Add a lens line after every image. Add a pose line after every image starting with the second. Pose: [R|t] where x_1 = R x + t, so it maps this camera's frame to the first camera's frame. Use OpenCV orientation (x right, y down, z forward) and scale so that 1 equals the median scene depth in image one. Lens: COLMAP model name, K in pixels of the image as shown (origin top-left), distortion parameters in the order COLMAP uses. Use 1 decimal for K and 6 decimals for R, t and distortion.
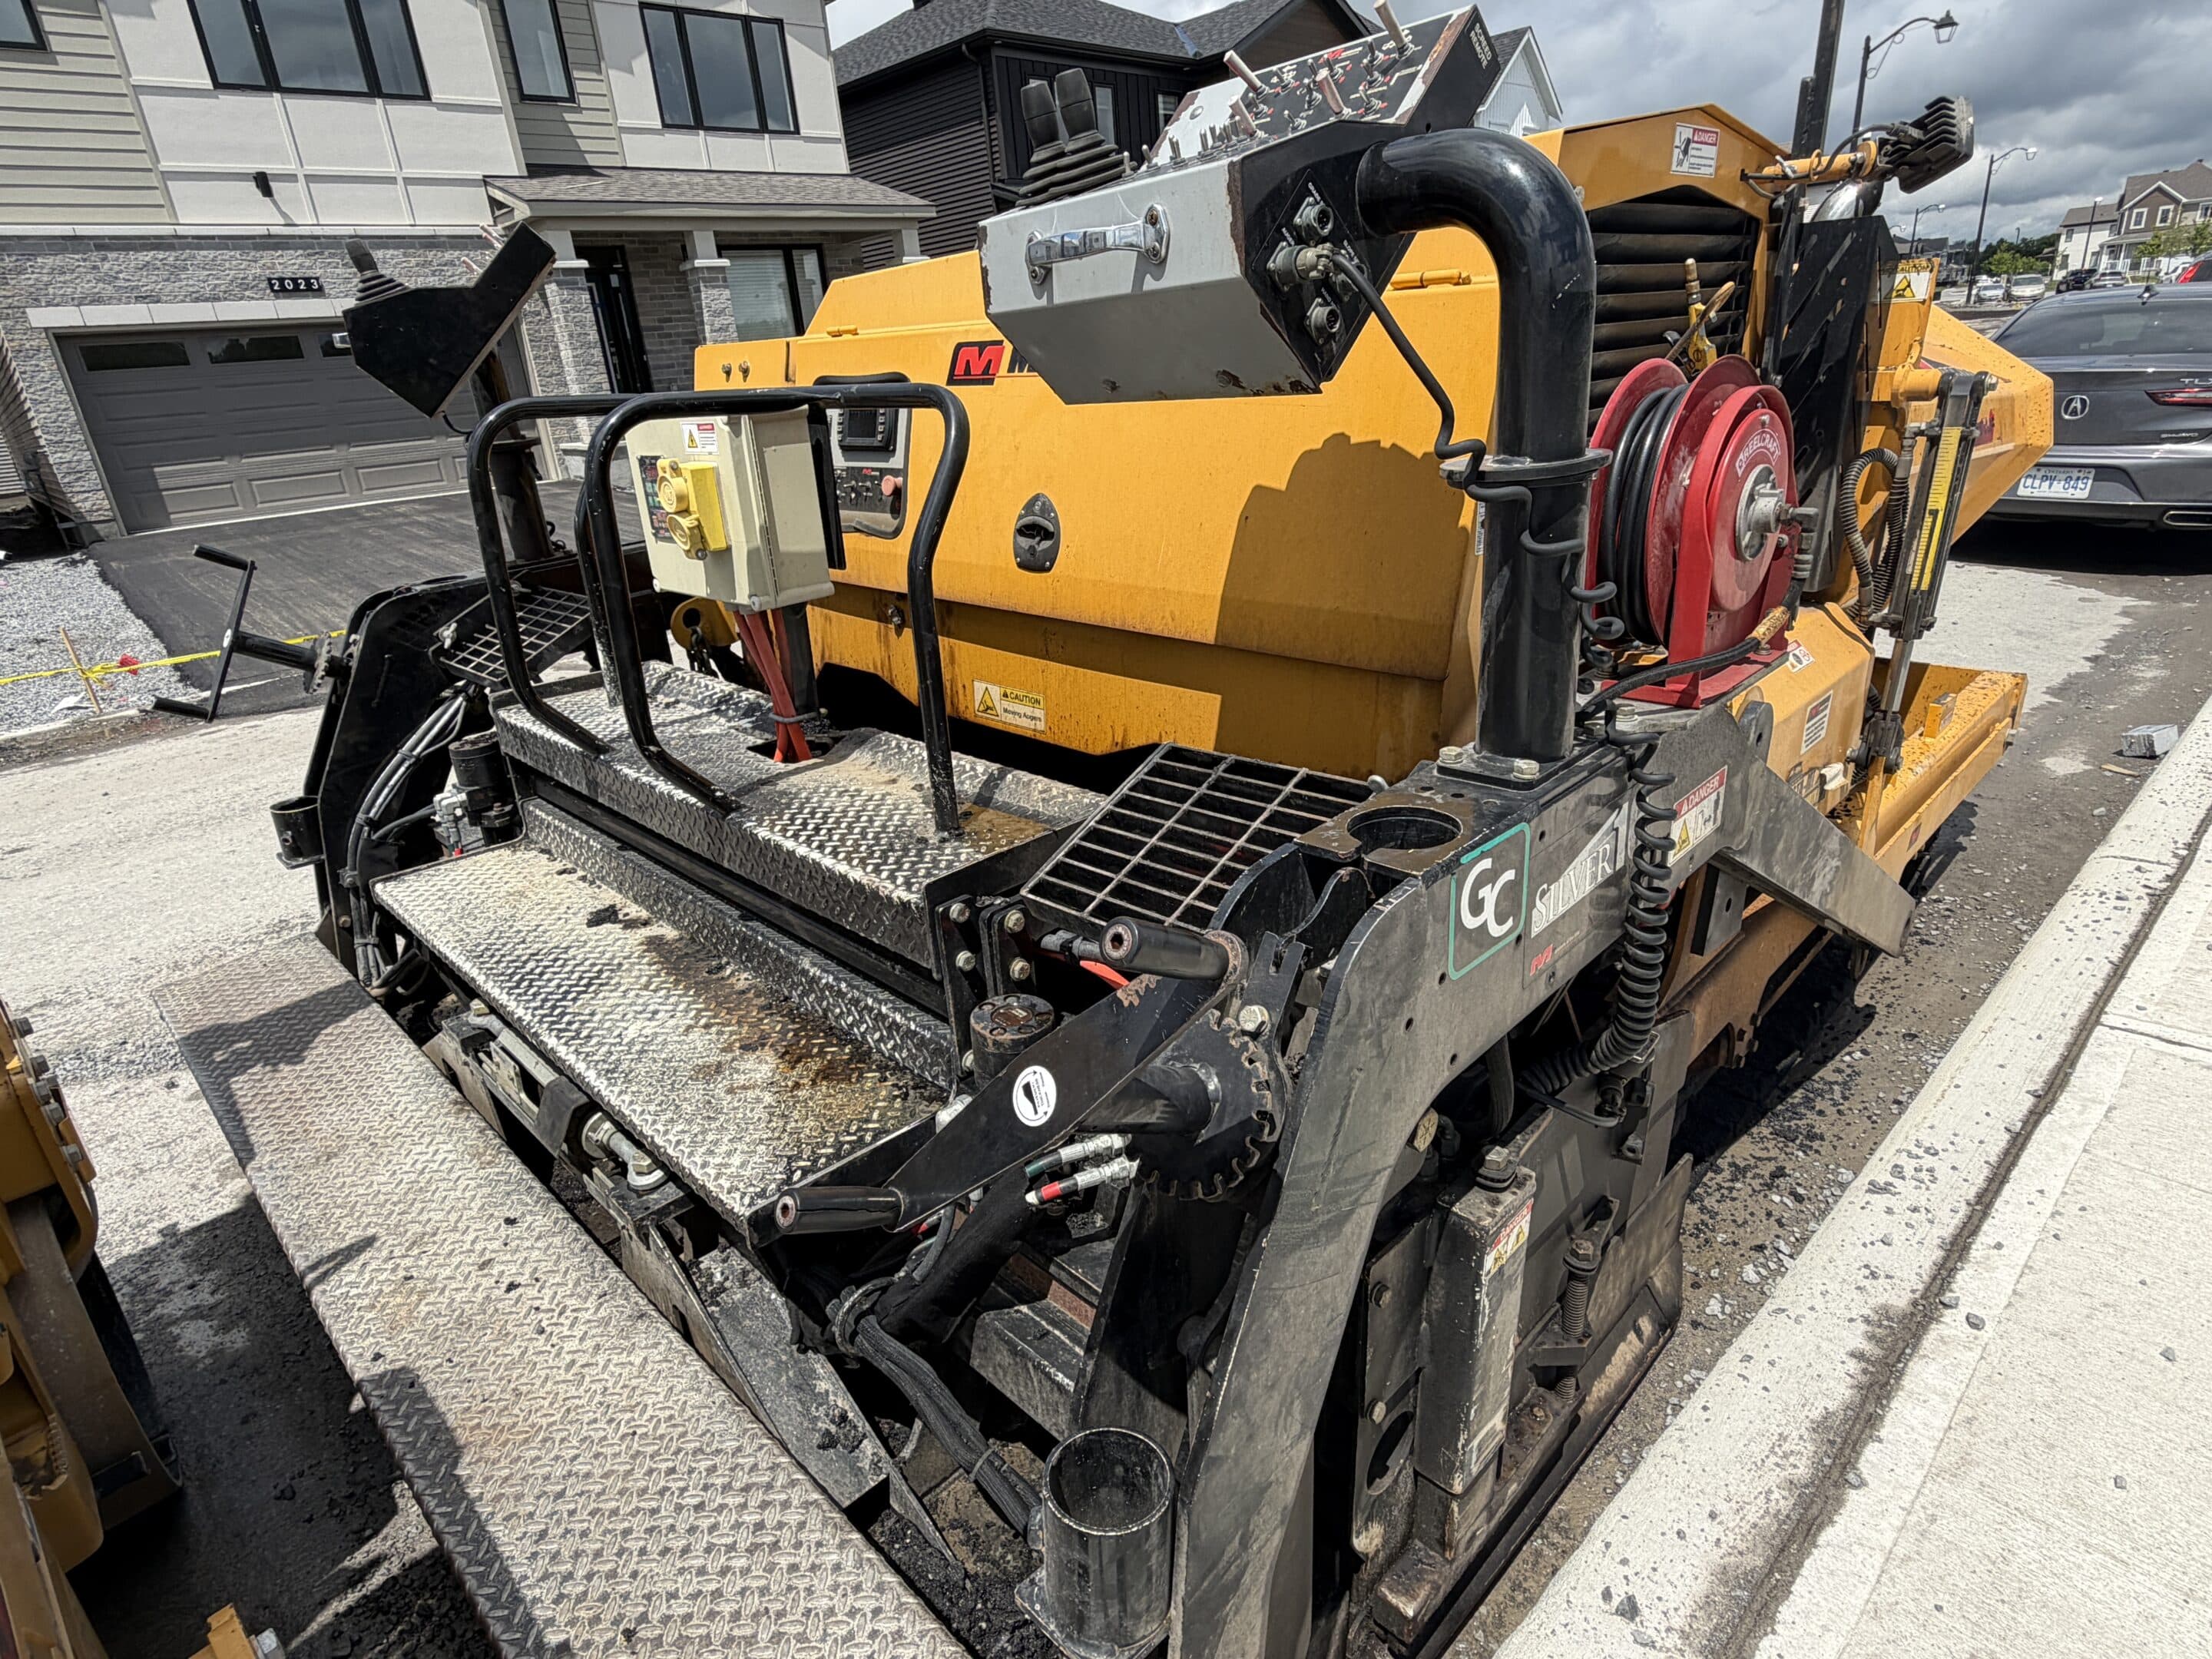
lens RADIAL K [[1191.3, 0, 1098.1], [0, 1191.3, 832.3], [0, 0, 1]] dist [0.000687, -0.000330]
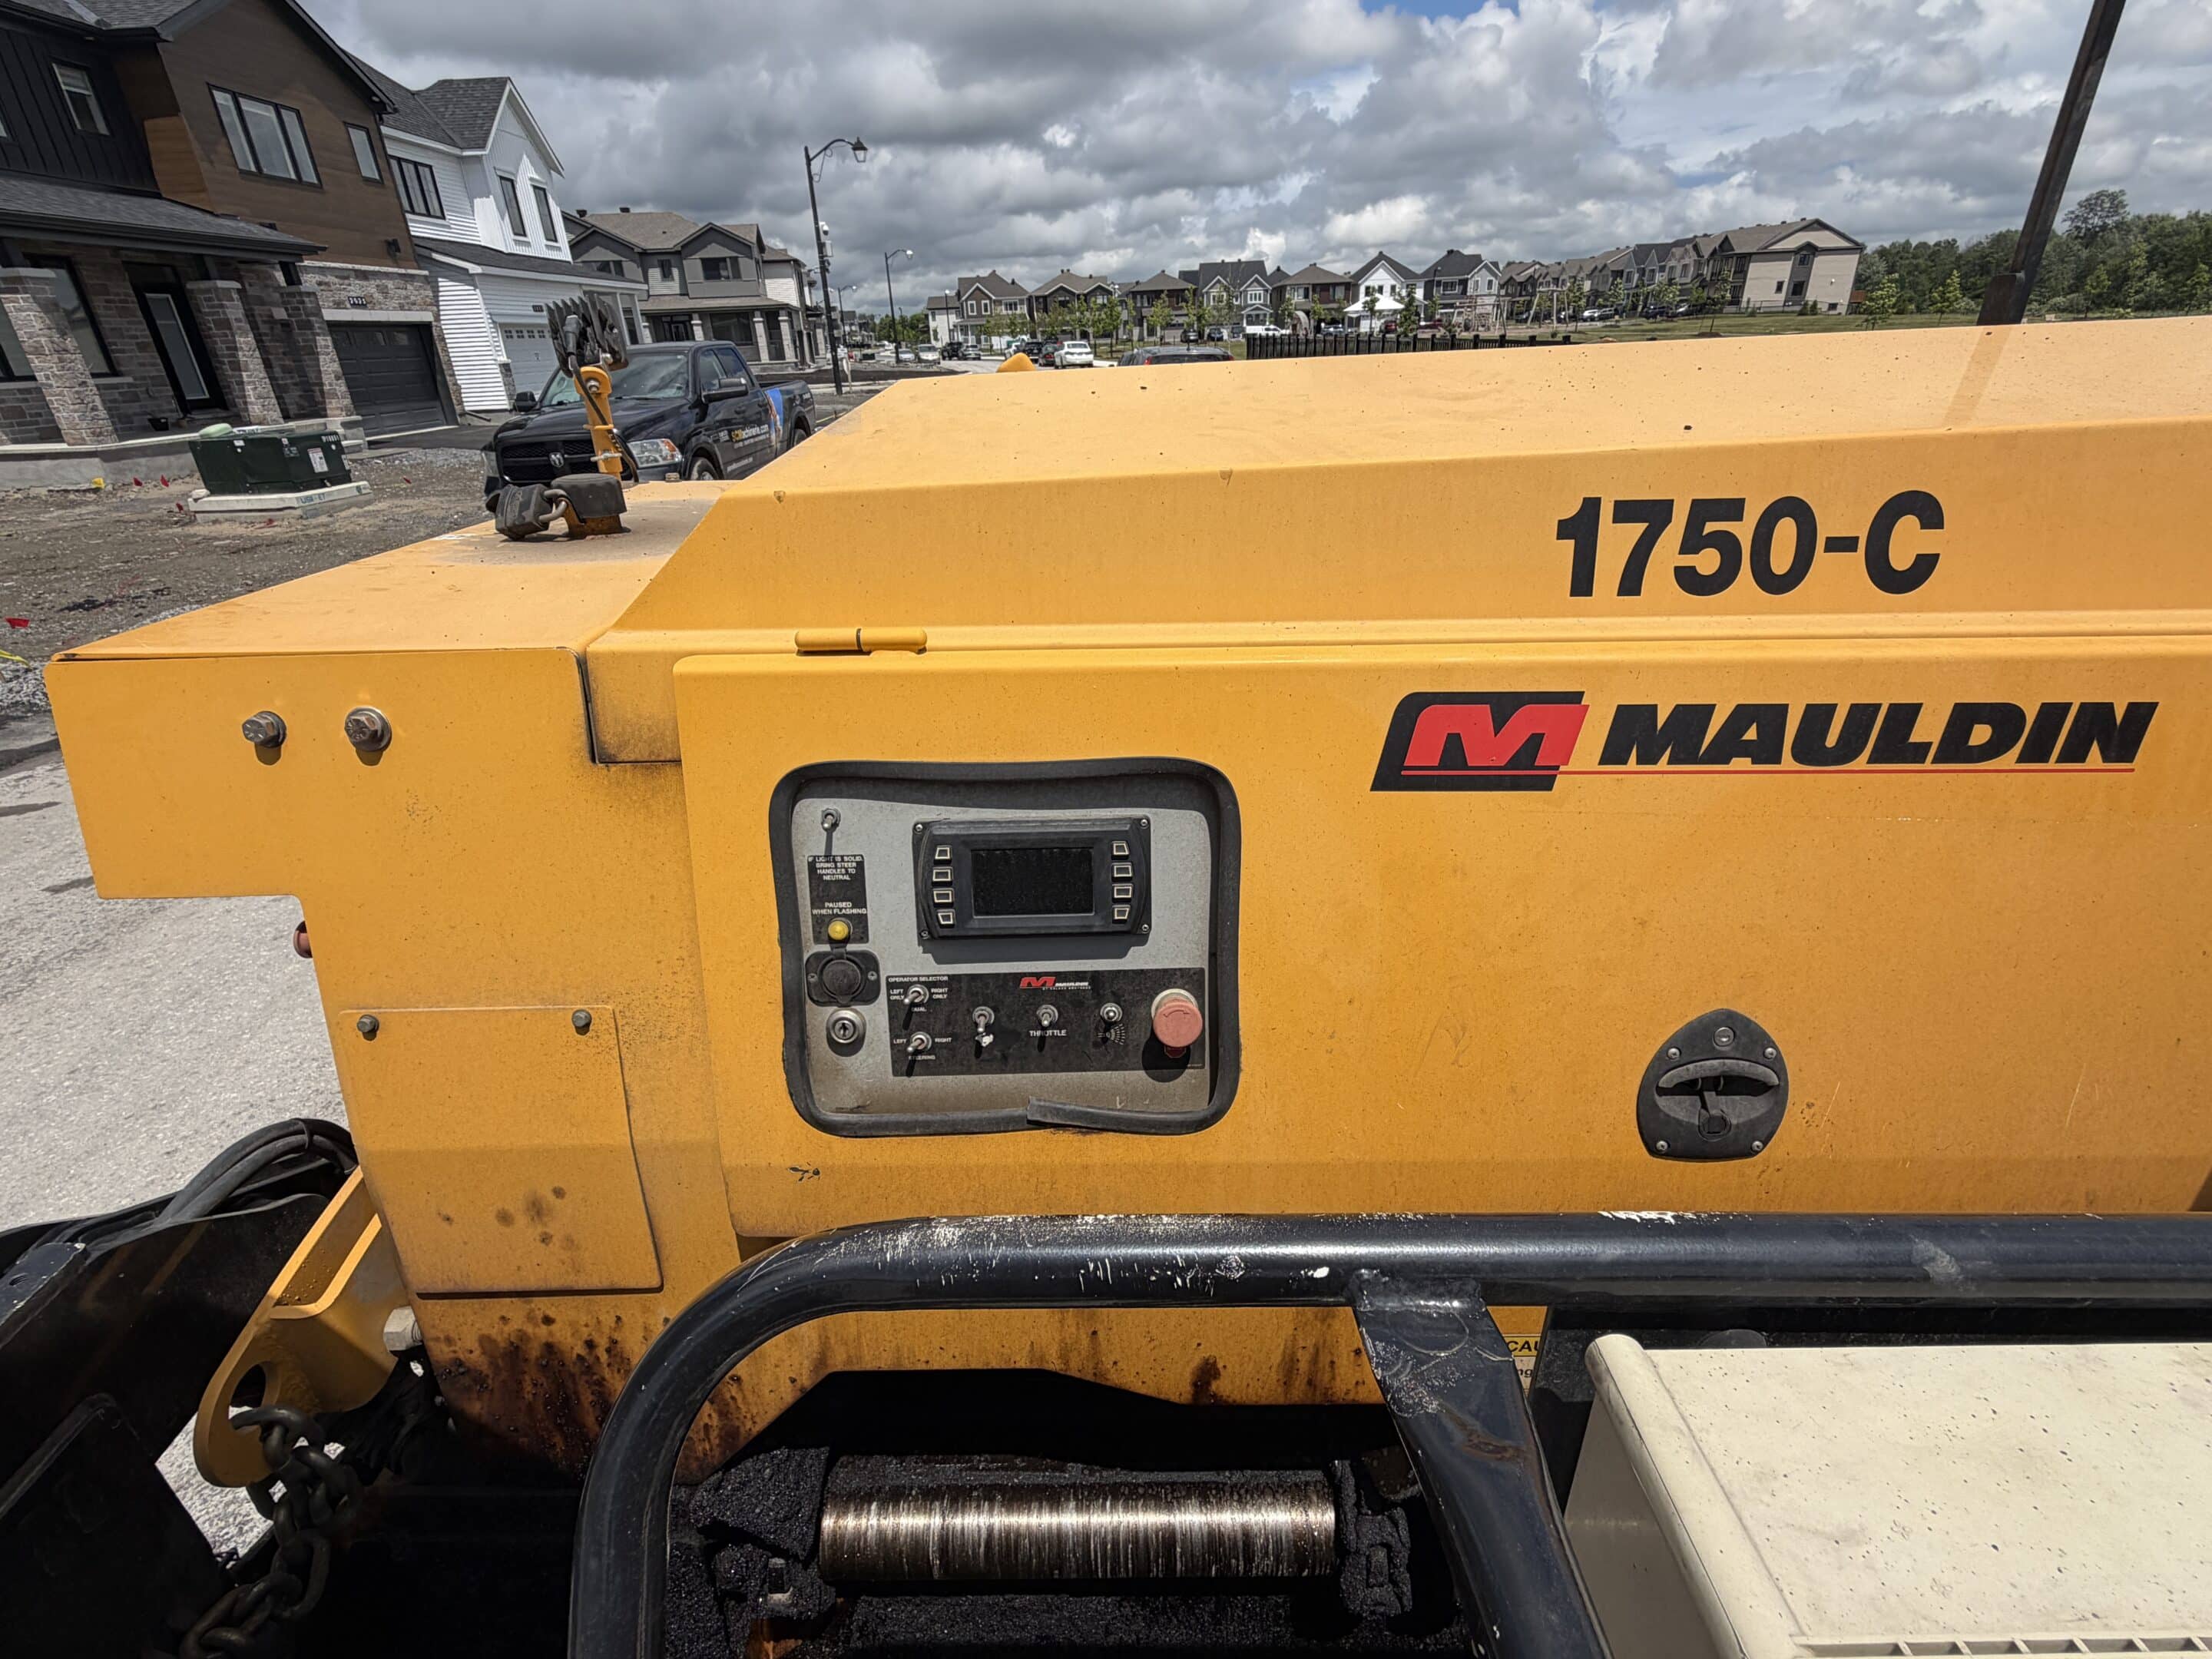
lens RADIAL K [[1031.3, 0, 1098.8], [0, 1031.3, 827.1], [0, 0, 1]] dist [0.003244, 0.000034]
pose [[0.706079, -0.257448, 0.659677, -0.335075], [0.246582, 0.962656, 0.111763, -0.328501], [-0.663815, 0.083751, 0.743193, 0.614337]]
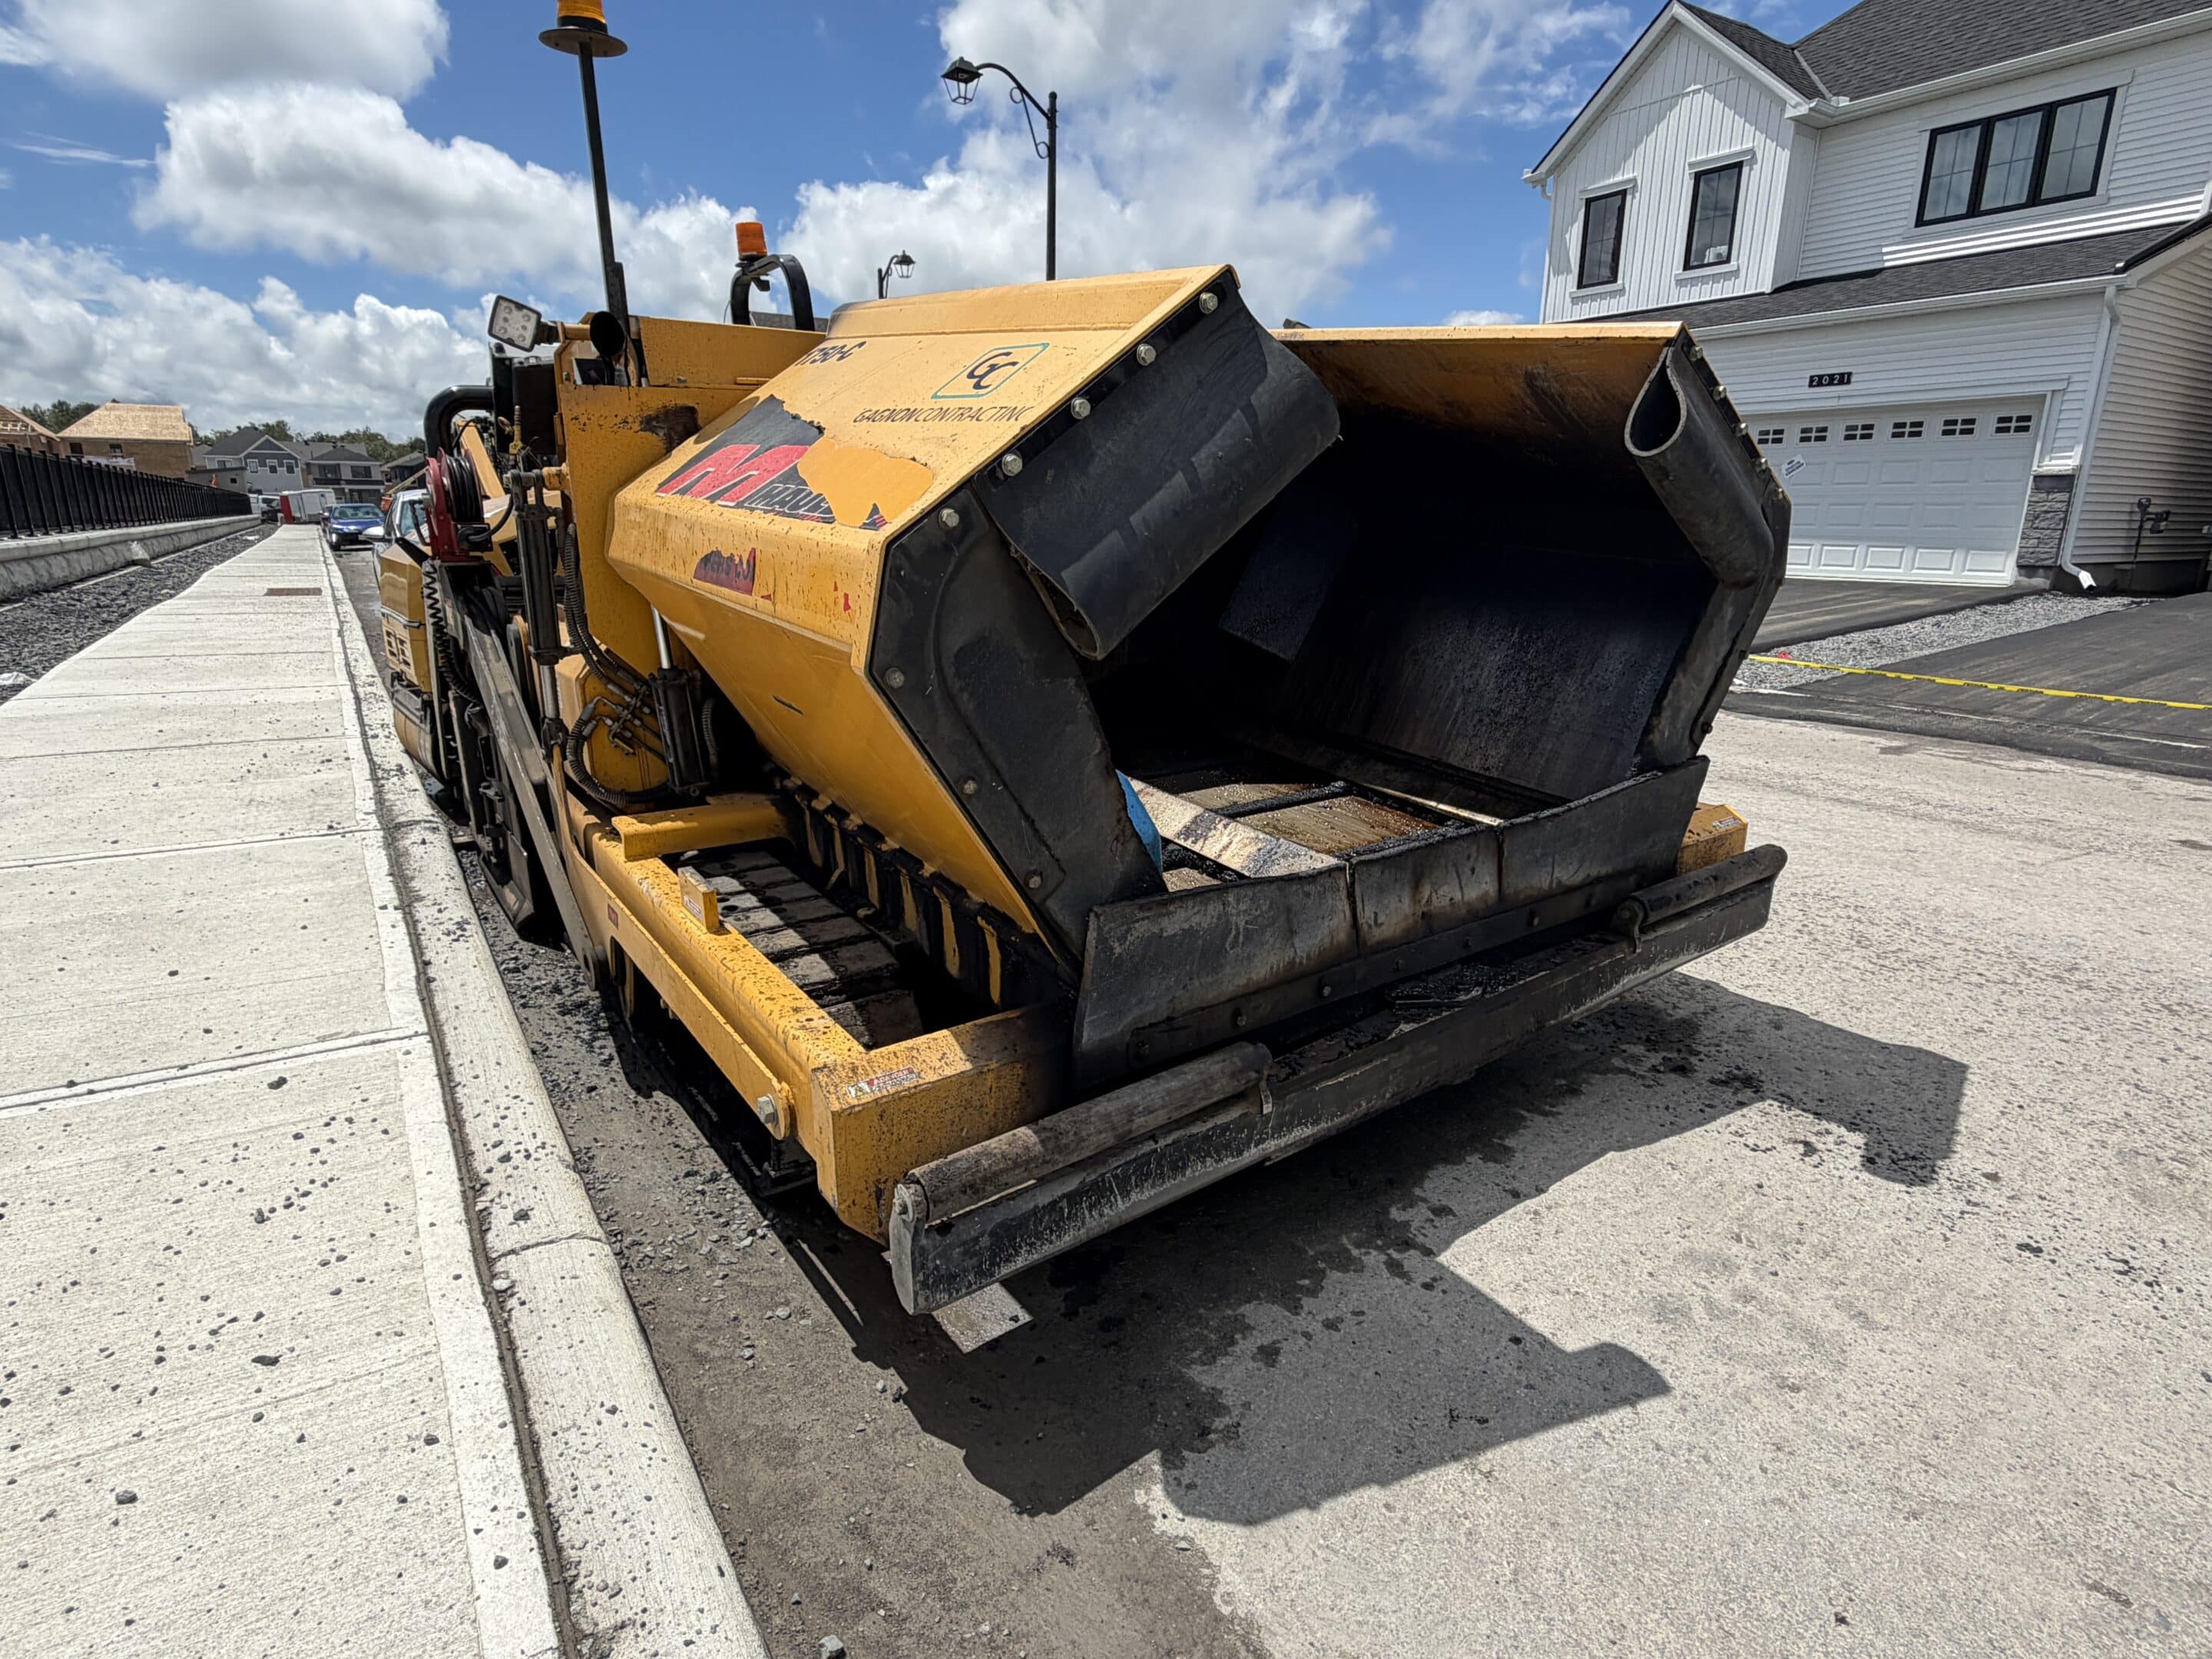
lens RADIAL K [[1191.3, 0, 1098.0], [0, 1191.3, 836.9], [0, 0, 1]] dist [0.000687, -0.000330]
pose [[-0.176528, 0.336239, -0.925084, 1.377100], [-0.356708, 0.854103, 0.378508, -0.531795], [0.917386, 0.396802, -0.030834, 1.238992]]
